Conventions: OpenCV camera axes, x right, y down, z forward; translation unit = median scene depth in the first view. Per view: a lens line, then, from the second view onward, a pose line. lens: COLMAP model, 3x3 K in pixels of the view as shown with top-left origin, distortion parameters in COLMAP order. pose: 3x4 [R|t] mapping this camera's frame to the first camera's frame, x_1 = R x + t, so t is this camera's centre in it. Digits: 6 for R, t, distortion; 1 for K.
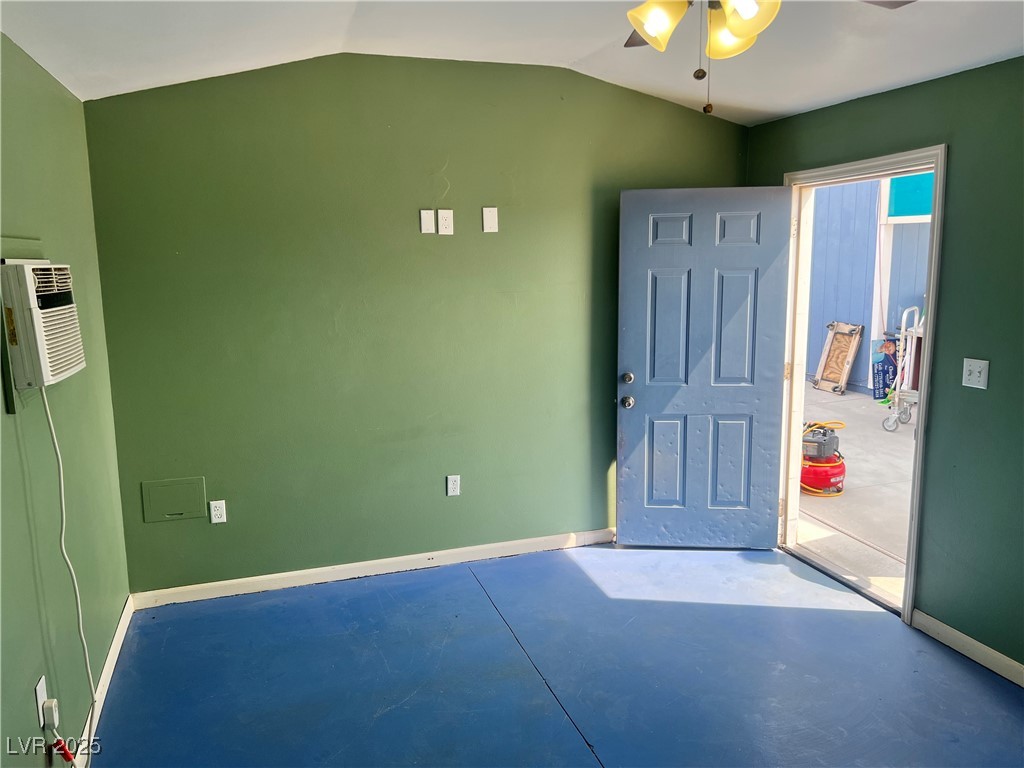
lens RADIAL K [[776.9, 0, 513.2], [0, 776.9, 379.6], [0, 0, 1]] dist [0.068781, -0.053429]
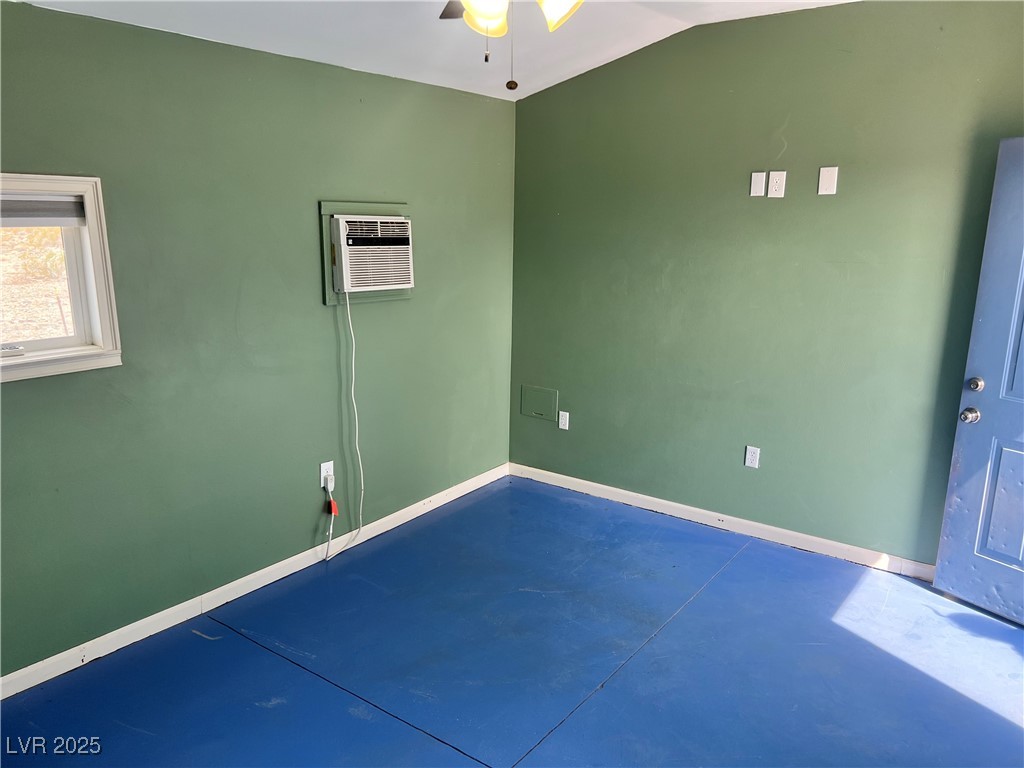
lens RADIAL K [[776.9, 0, 501.2], [0, 776.9, 389.4], [0, 0, 1]] dist [0.068781, -0.053429]
pose [[0.575995, 0.199296, -0.792787, 0.537968], [-0.149345, 0.979158, 0.137641, -0.037928], [0.803695, 0.039118, 0.593754, 0.164710]]
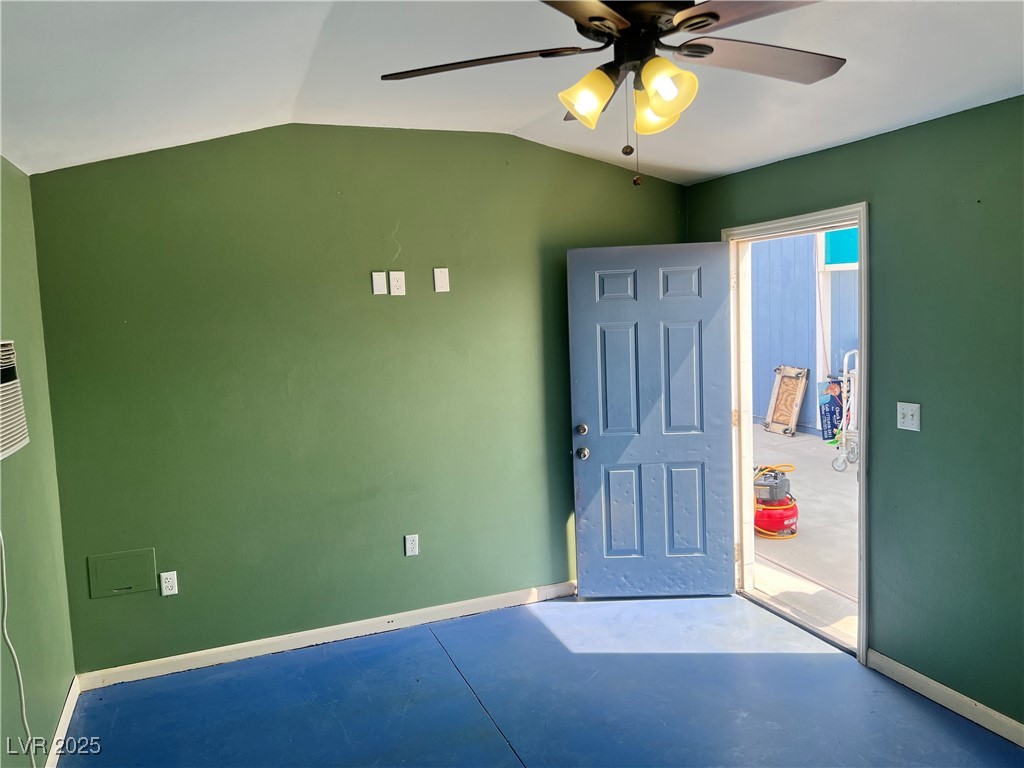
lens RADIAL K [[776.9, 0, 514.6], [0, 776.9, 377.7], [0, 0, 1]] dist [0.068781, -0.053429]
pose [[0.998056, -0.032076, 0.053433, 0.007755], [0.035528, 0.997255, -0.064961, -0.007566], [-0.051203, 0.066733, 0.996456, -0.013029]]
